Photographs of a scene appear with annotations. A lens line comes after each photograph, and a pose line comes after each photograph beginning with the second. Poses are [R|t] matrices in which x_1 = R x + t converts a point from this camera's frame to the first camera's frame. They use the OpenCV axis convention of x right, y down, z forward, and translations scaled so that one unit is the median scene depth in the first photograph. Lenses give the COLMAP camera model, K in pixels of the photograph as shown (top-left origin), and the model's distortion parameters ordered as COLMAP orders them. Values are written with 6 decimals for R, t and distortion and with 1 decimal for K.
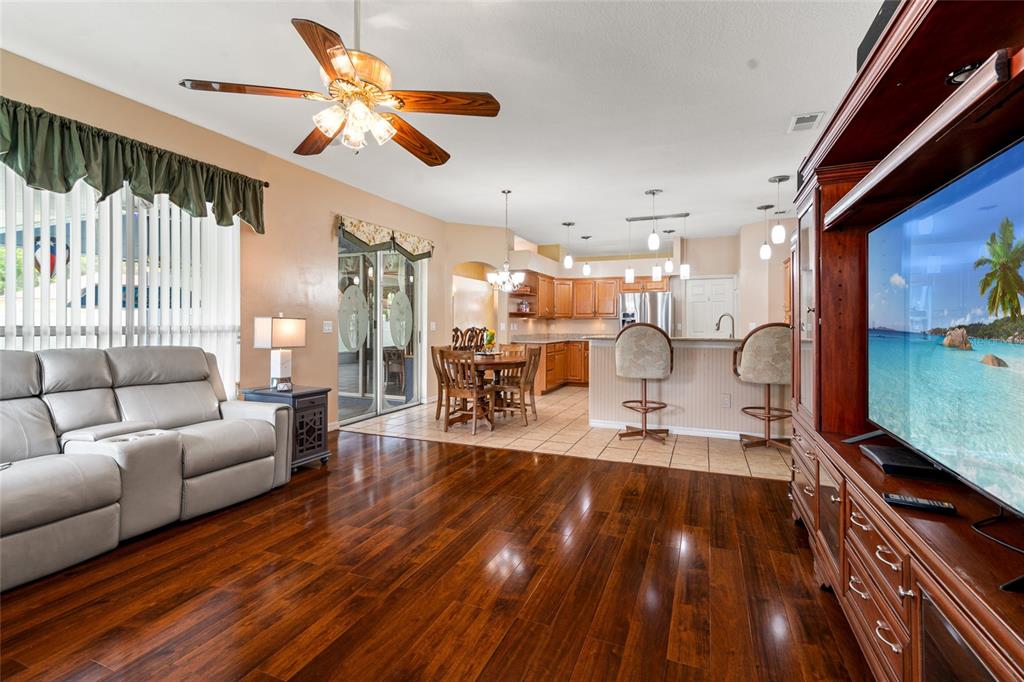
lens RADIAL K [[466.6, 0, 504.7], [0, 466.6, 322.5], [0, 0, 1]] dist [0.000004, -0.000084]
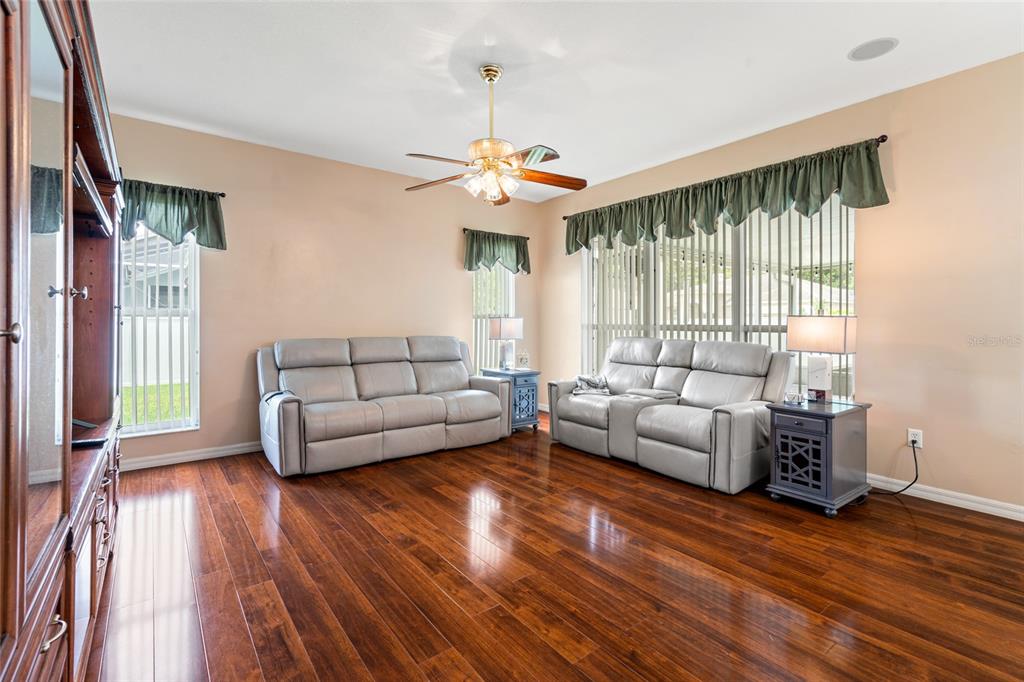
lens RADIAL K [[466.0, 0, 508.8], [0, 466.0, 318.0], [0, 0, 1]] dist [0.001056, 0.000155]
pose [[-0.487237, -0.013019, -0.873173, 0.695597], [-0.000215, 0.999891, -0.014789, 0.009429], [0.873270, -0.007018, -0.487186, 1.317372]]
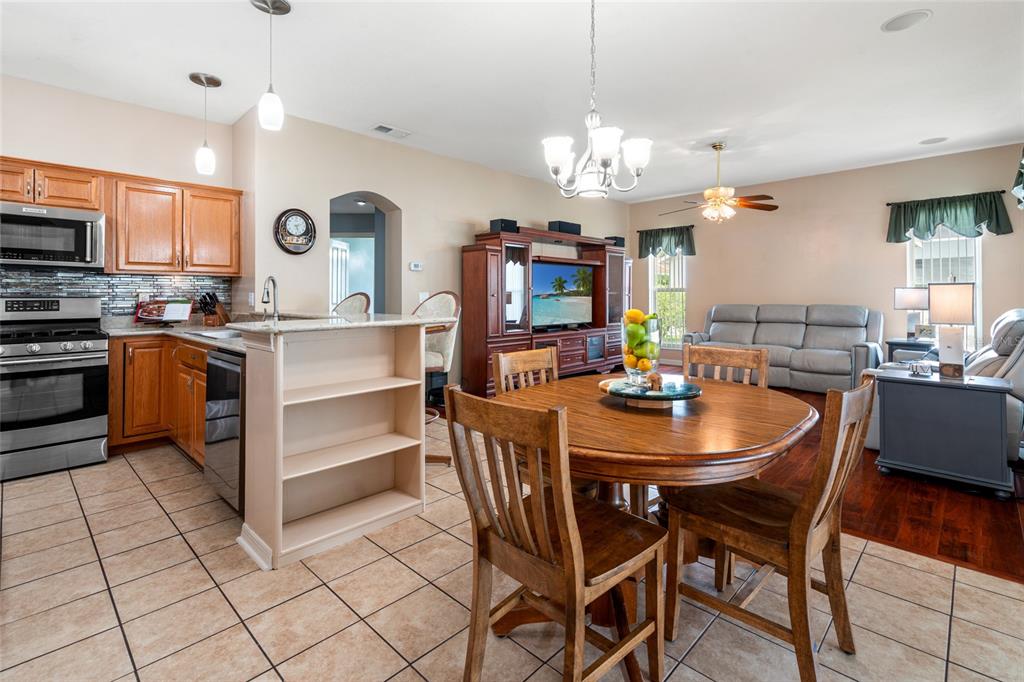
lens RADIAL K [[475.4, 0, 508.6], [0, 475.4, 294.4], [0, 0, 1]] dist [0.002436, 0.000623]
pose [[-0.933553, 0.000818, 0.358439, -0.133582], [-0.001082, 0.999986, -0.005100, 0.016569], [-0.358438, -0.005149, -0.933539, 2.794711]]
